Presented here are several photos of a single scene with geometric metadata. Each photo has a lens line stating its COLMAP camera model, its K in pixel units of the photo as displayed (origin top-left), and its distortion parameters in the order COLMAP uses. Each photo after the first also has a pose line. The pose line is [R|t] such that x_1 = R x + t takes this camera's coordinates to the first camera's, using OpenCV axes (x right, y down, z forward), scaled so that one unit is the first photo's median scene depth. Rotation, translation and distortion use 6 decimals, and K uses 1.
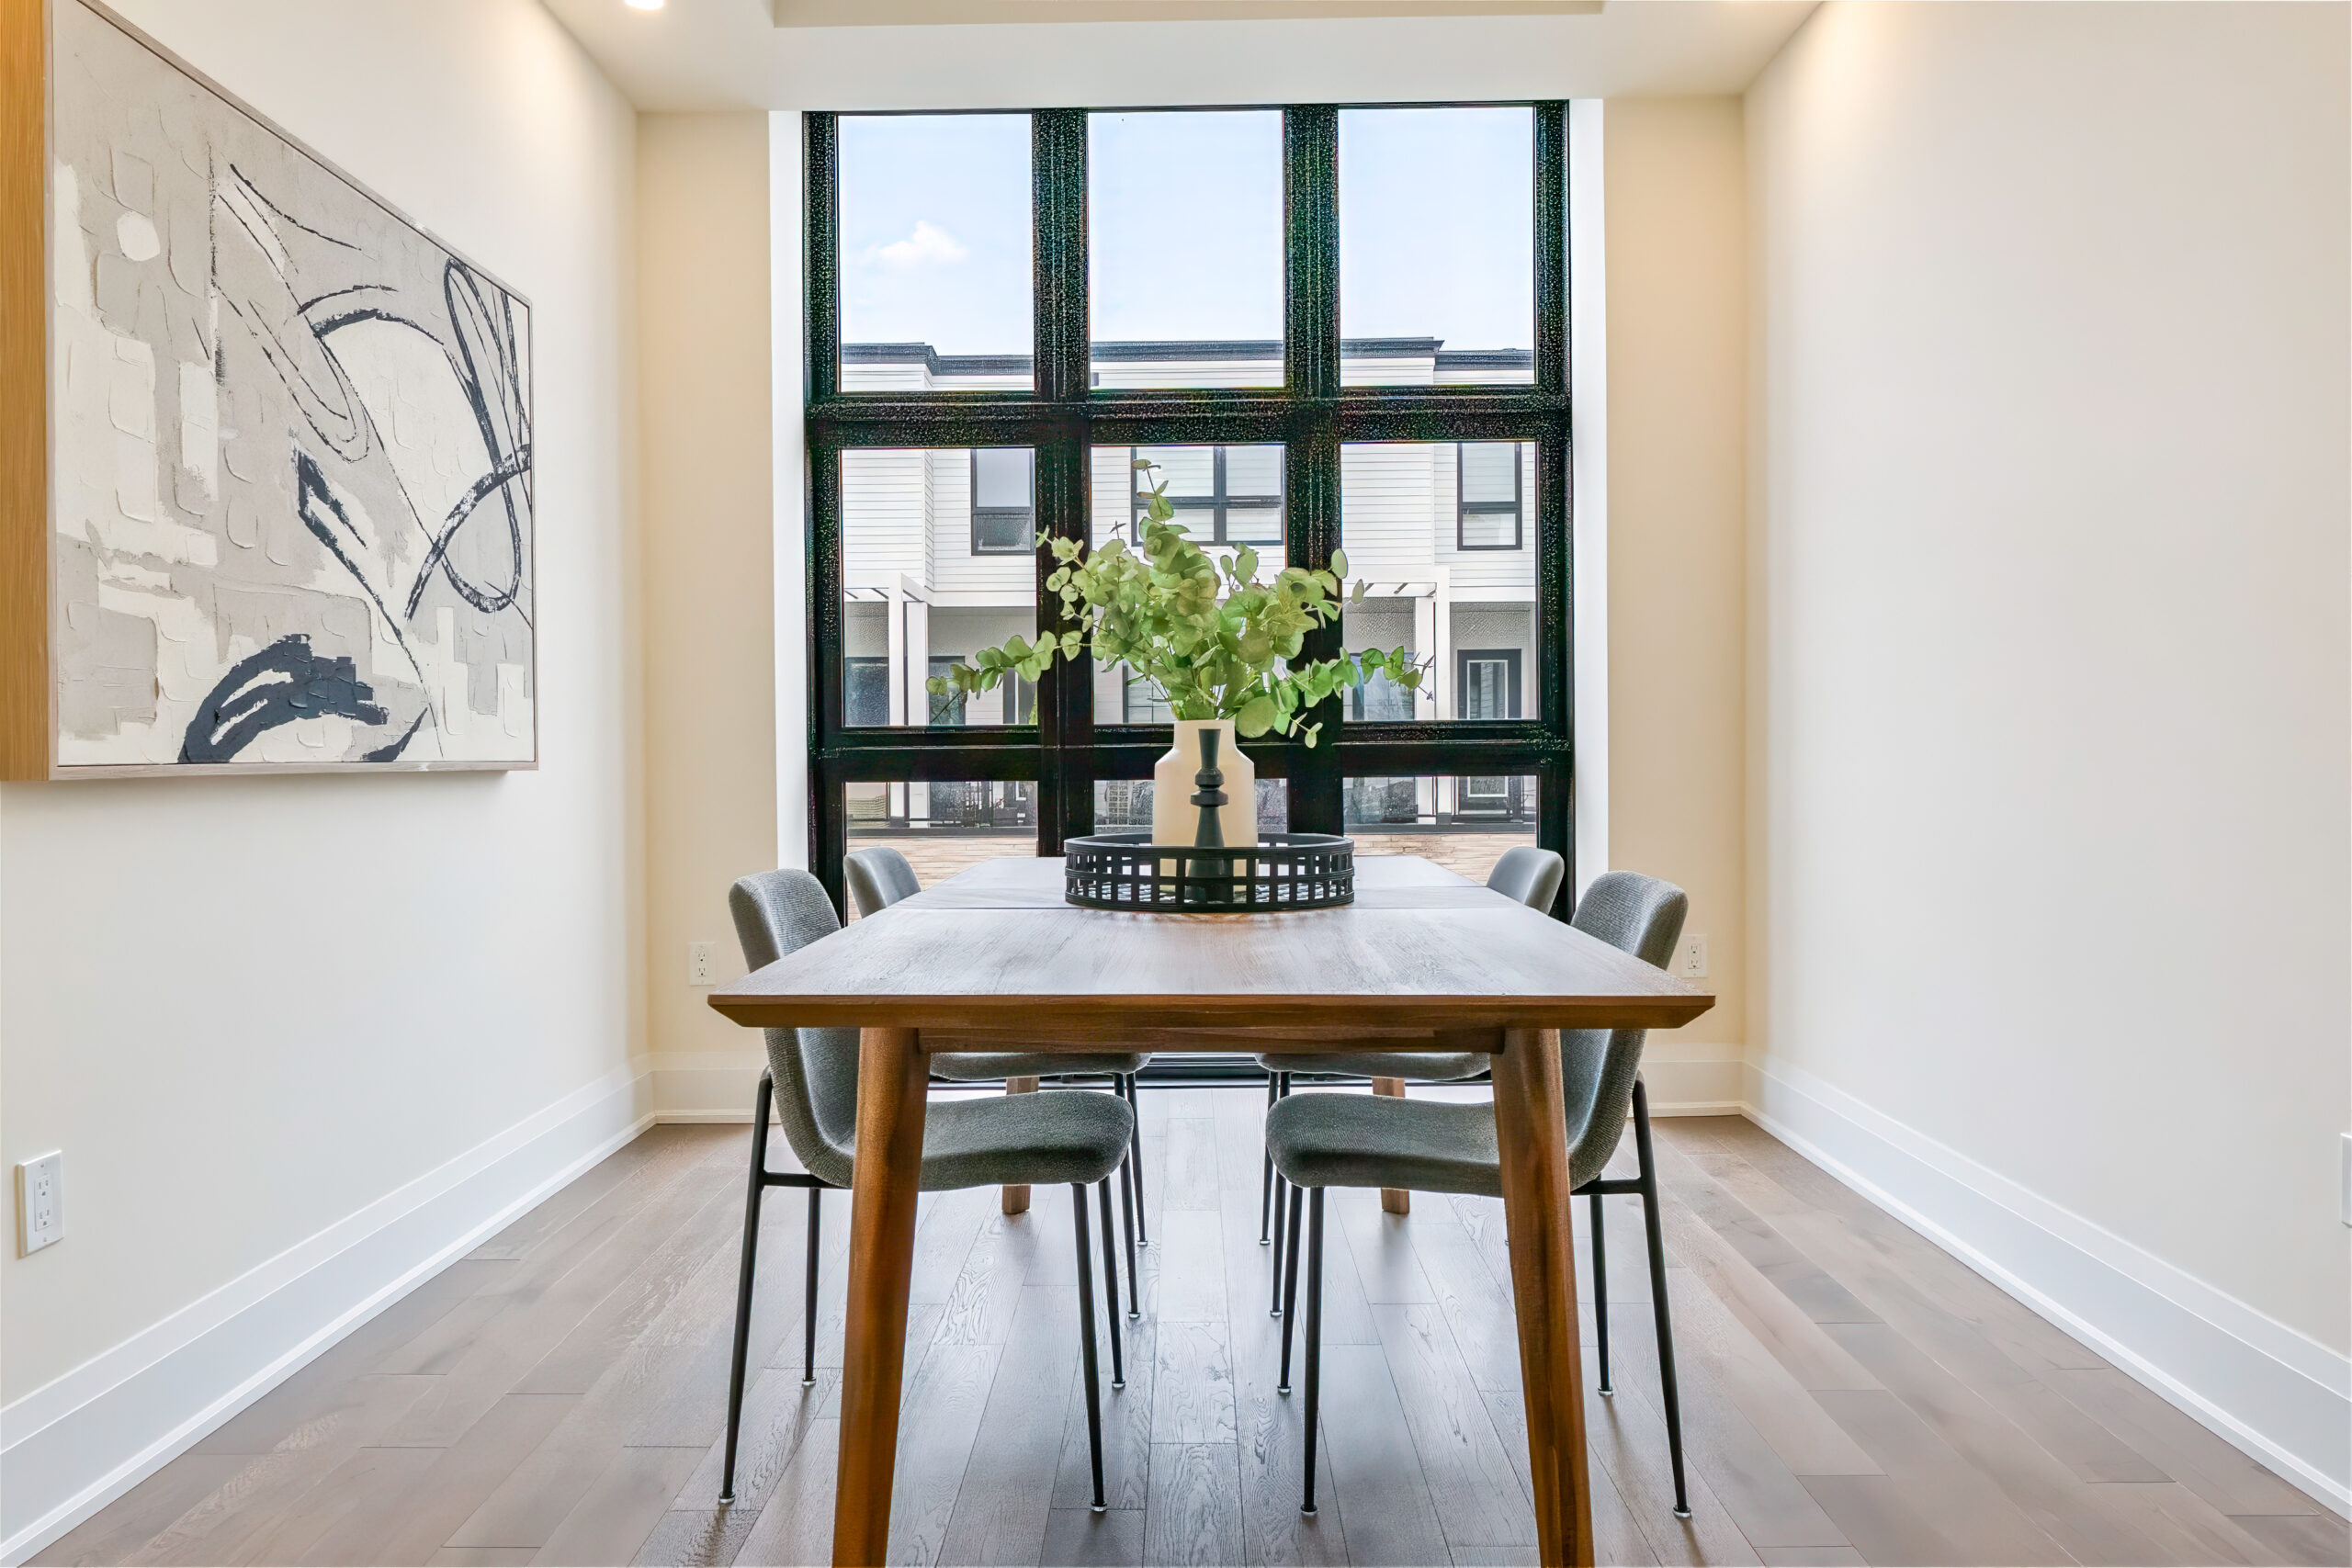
lens RADIAL K [[1624.2, 0, 1167.5], [0, 1624.2, 795.7], [0, 0, 1]] dist [0.006198, -0.001145]
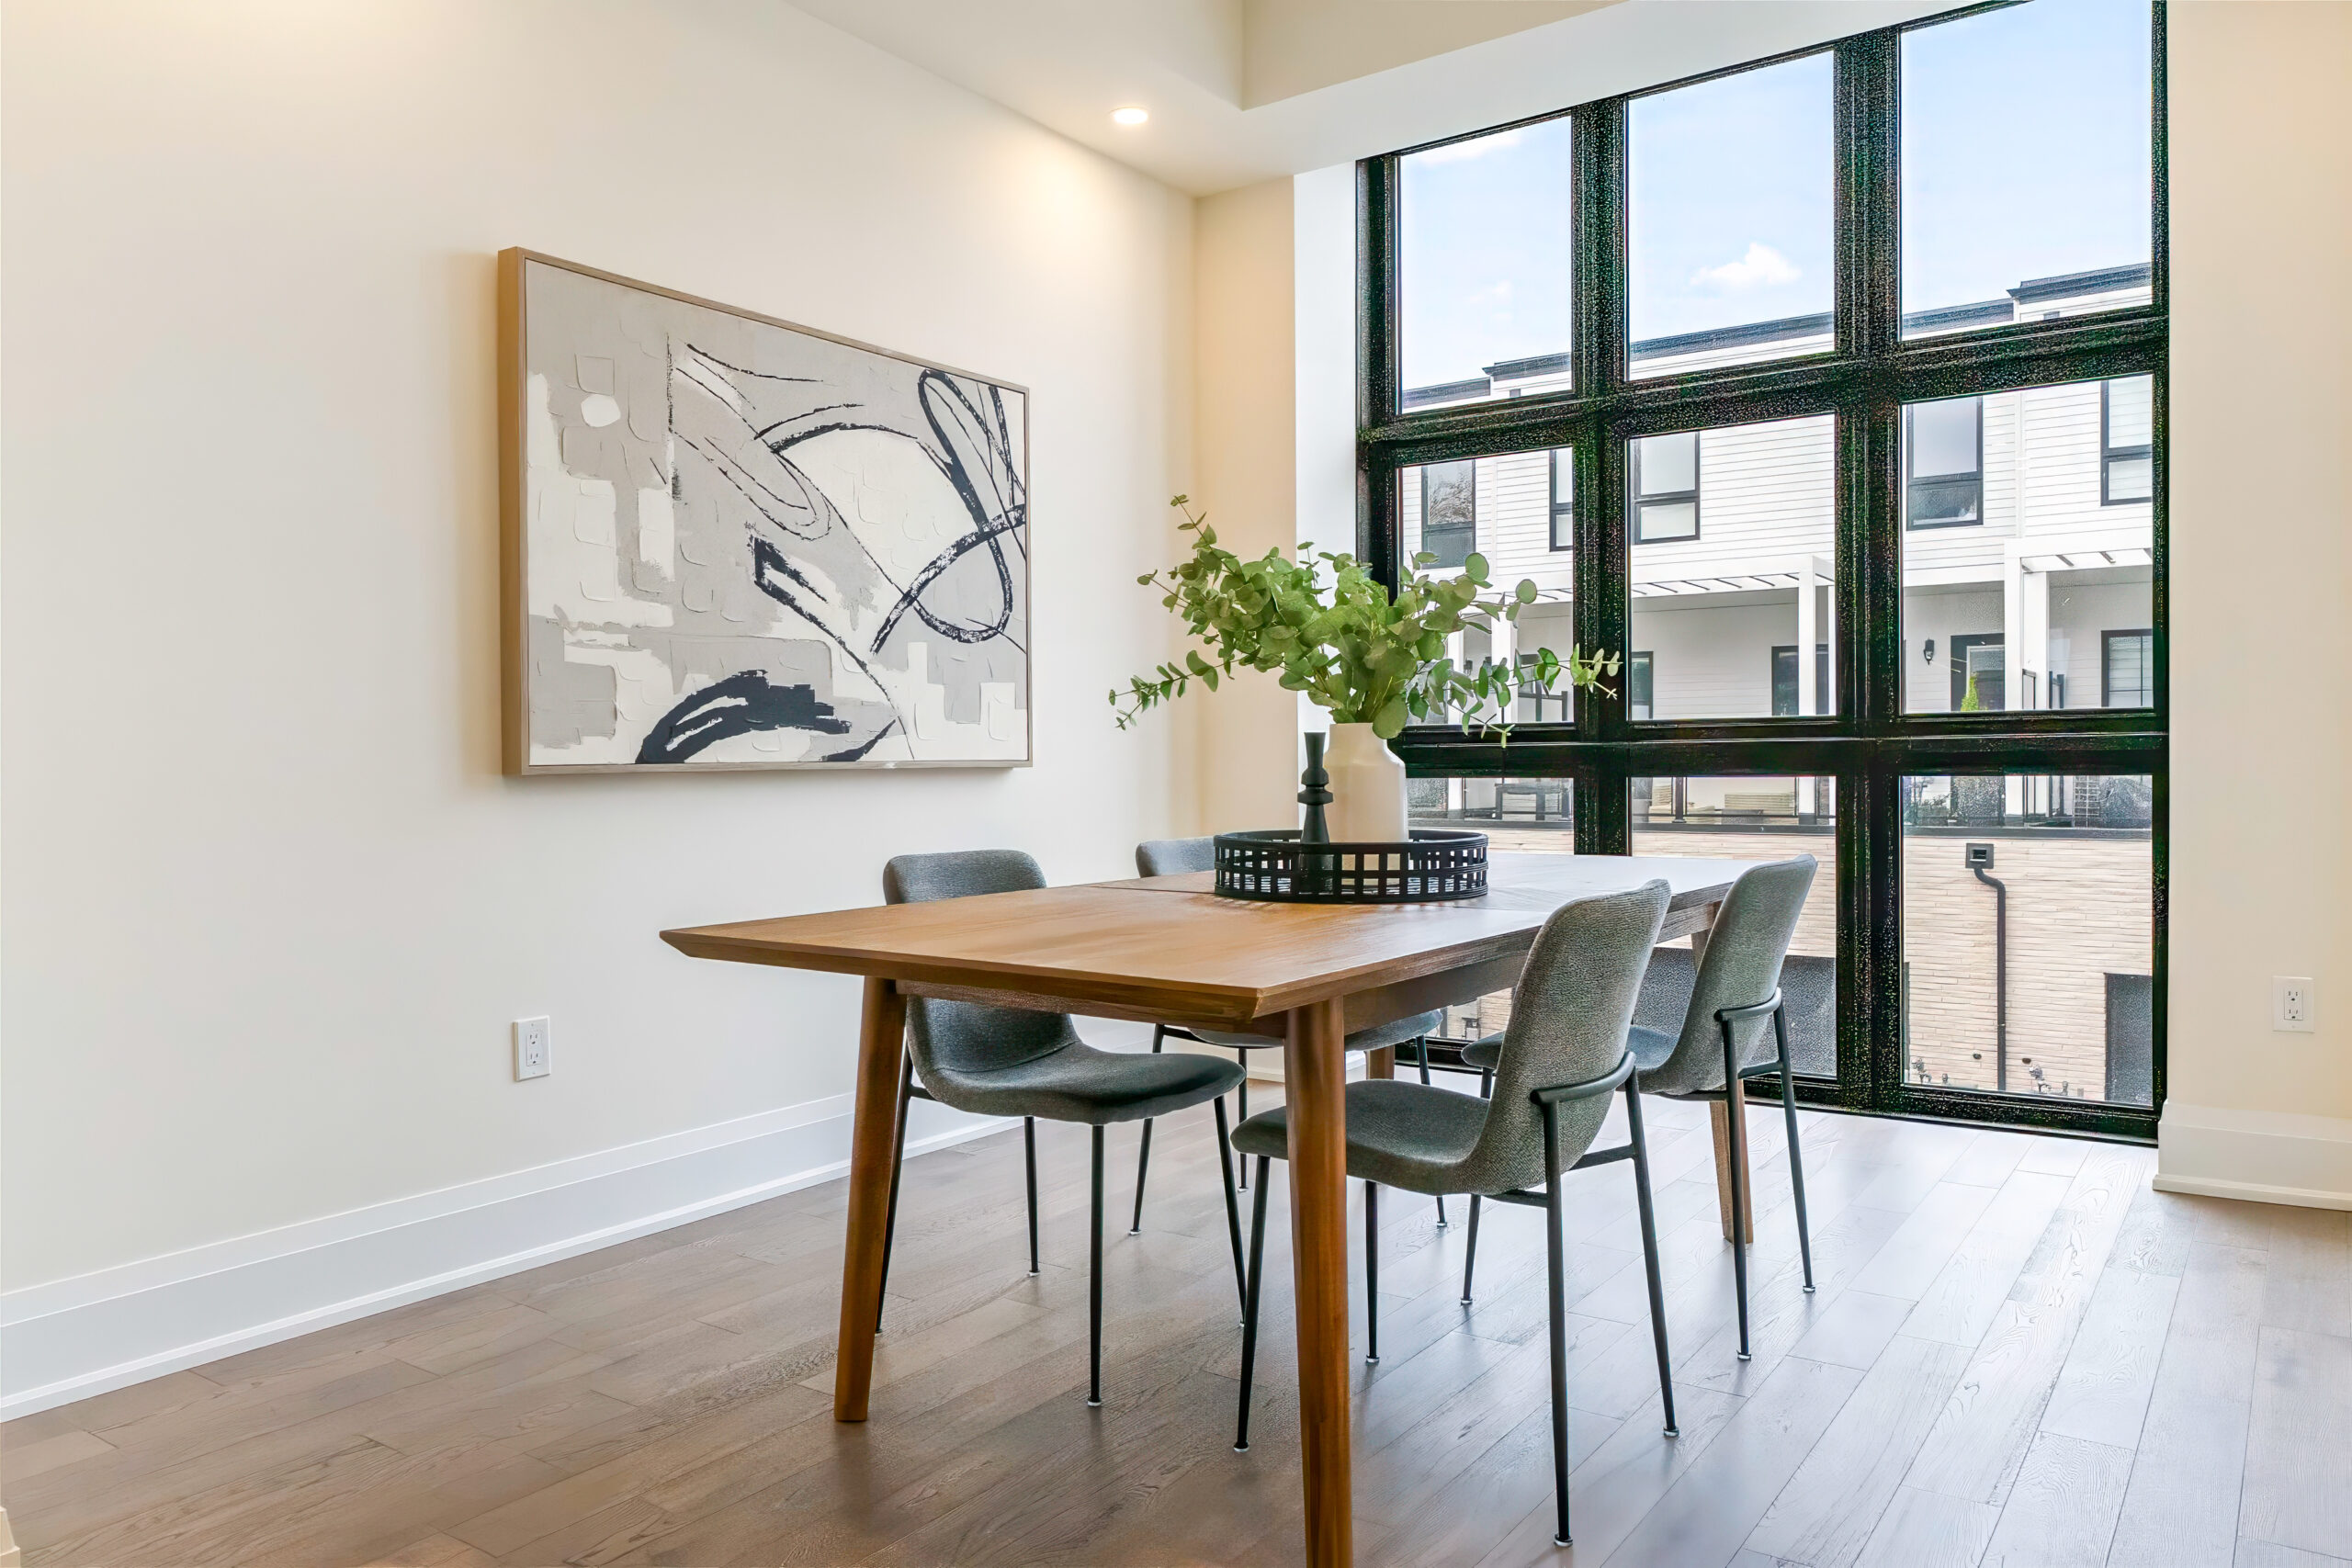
lens RADIAL K [[1624.2, 0, 1167.5], [0, 1624.2, 795.7], [0, 0, 1]] dist [0.006198, -0.001145]
pose [[0.822319, 0.011955, -0.568901, 0.458458], [-0.009654, 0.999928, 0.007057, -0.004452], [0.568944, -0.000311, 0.822376, 0.051175]]
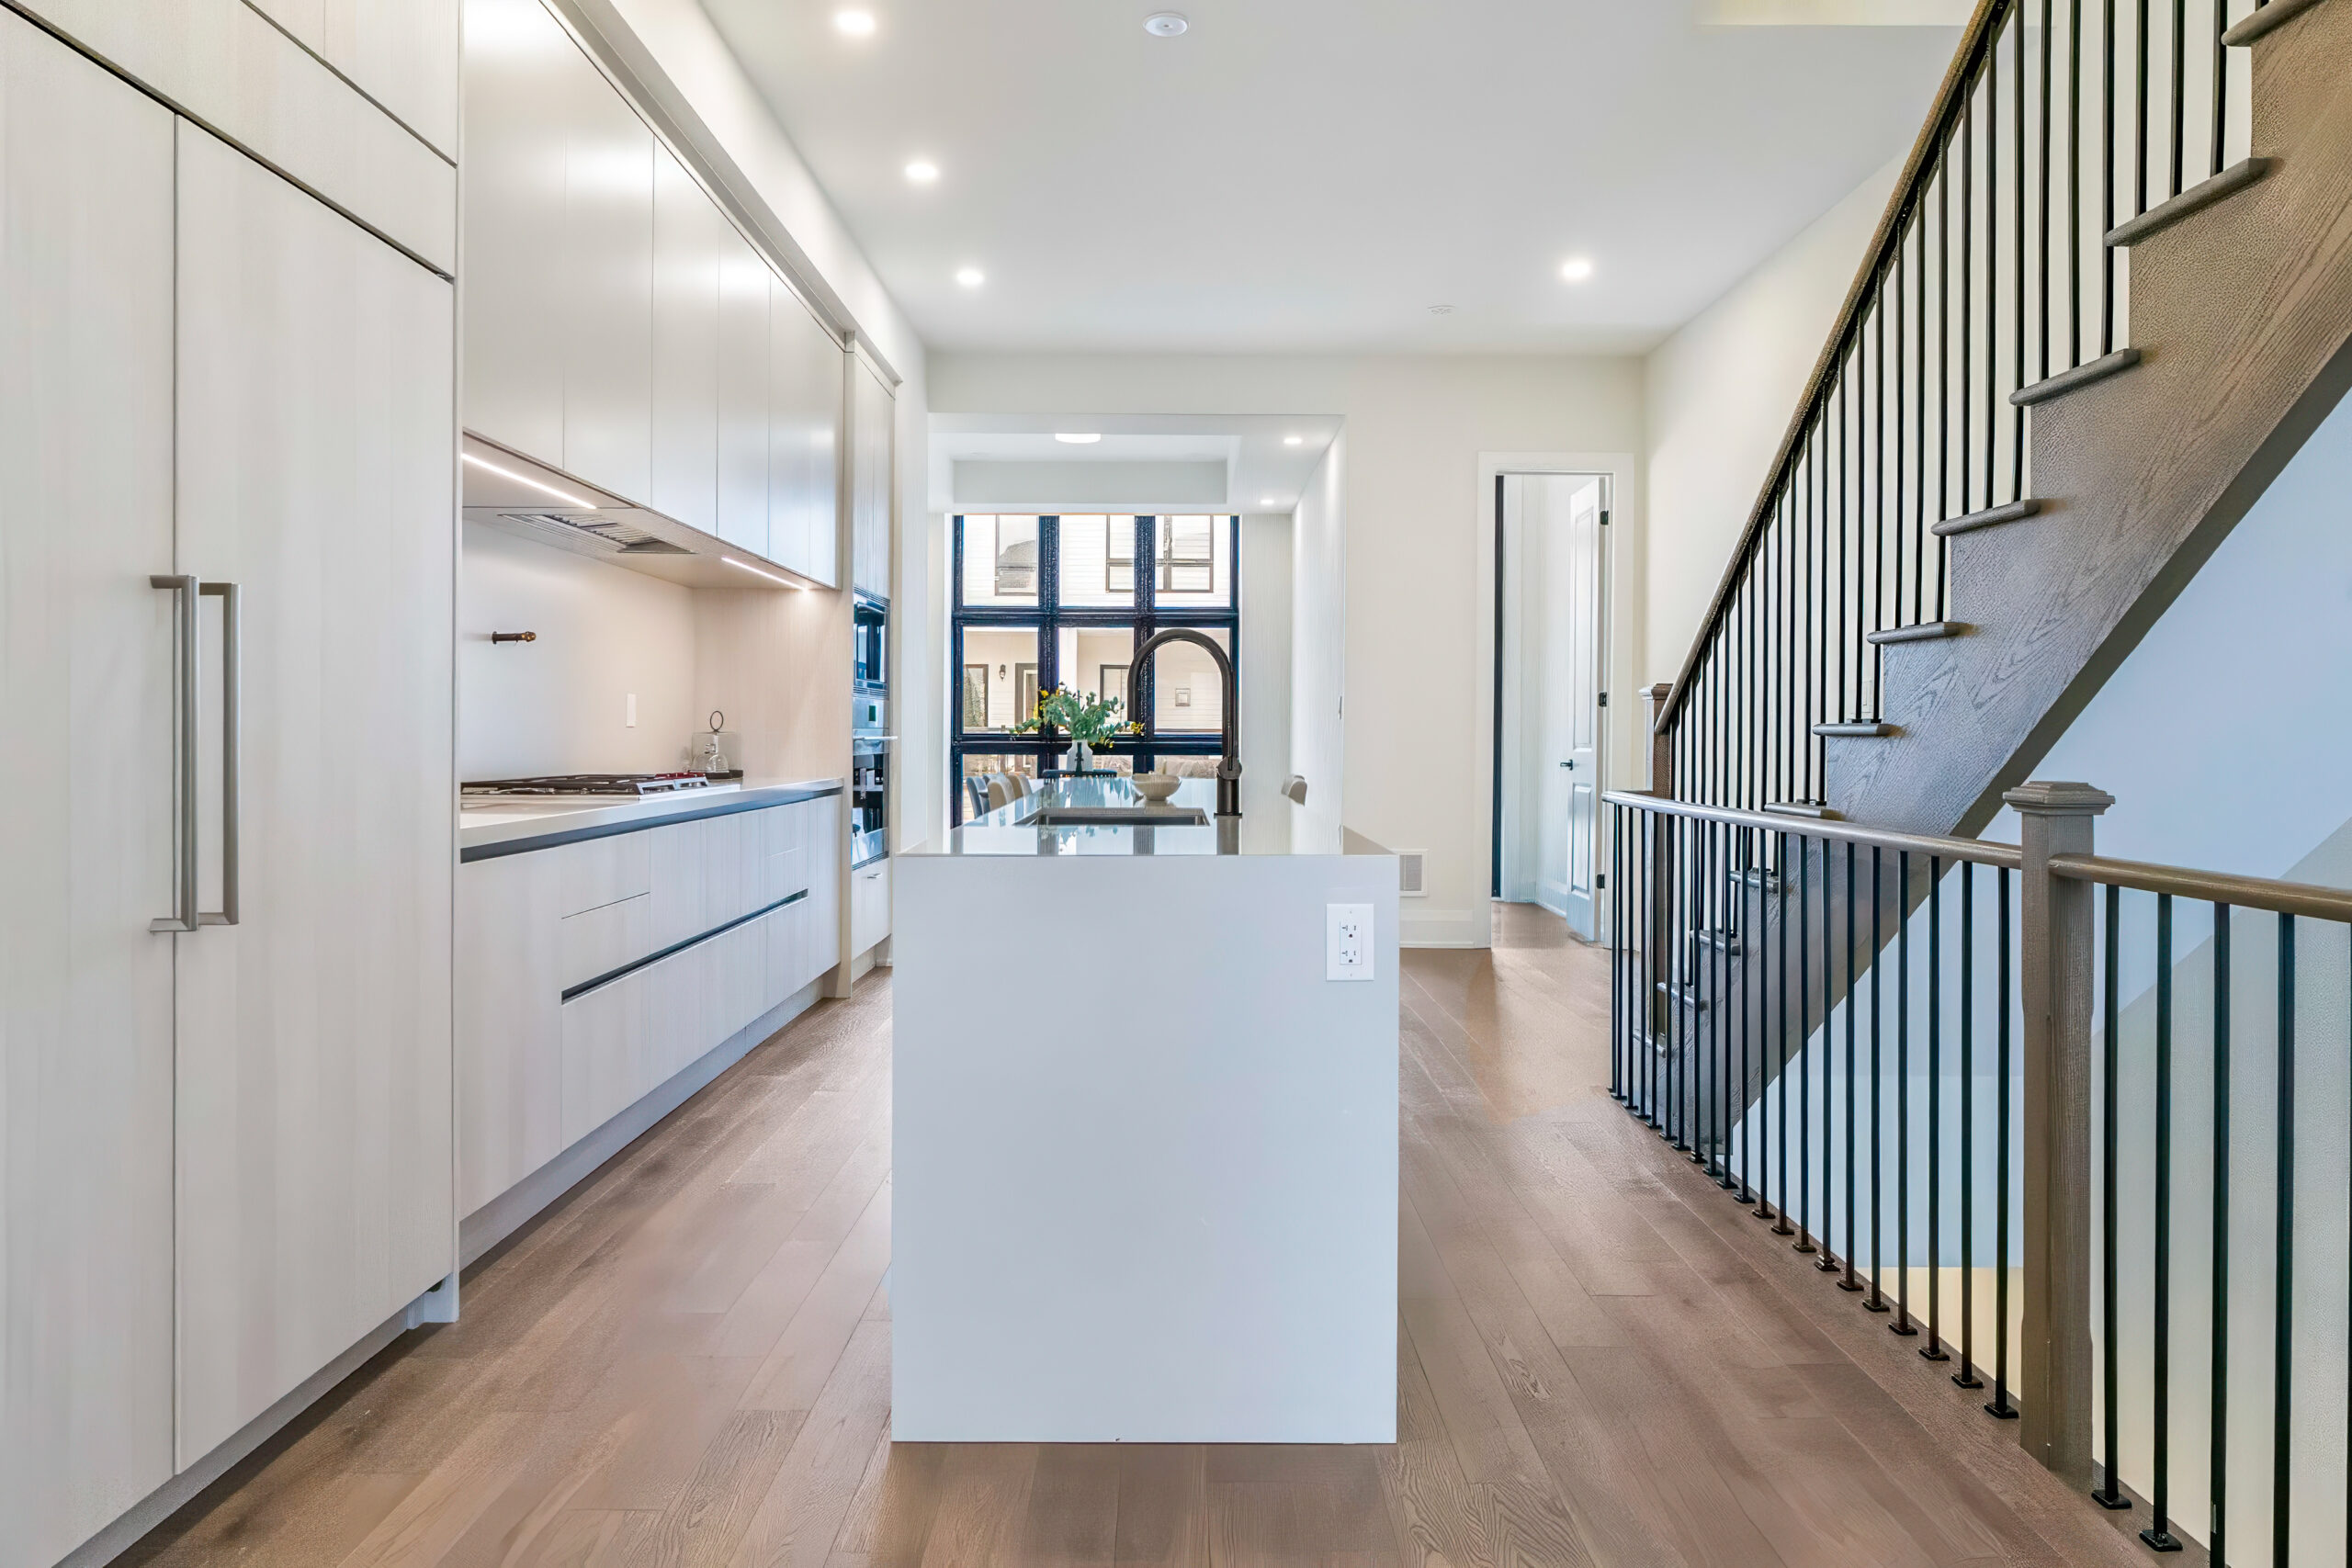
lens RADIAL K [[1455.2, 0, 1168.7], [0, 1455.2, 773.9], [0, 0, 1]] dist [-0.001476, -0.001428]
pose [[0.999925, 0.010530, 0.006268, 0.186258], [-0.010558, 0.999935, 0.004369, 0.015399], [-0.006221, -0.004434, 0.999971, -2.154560]]
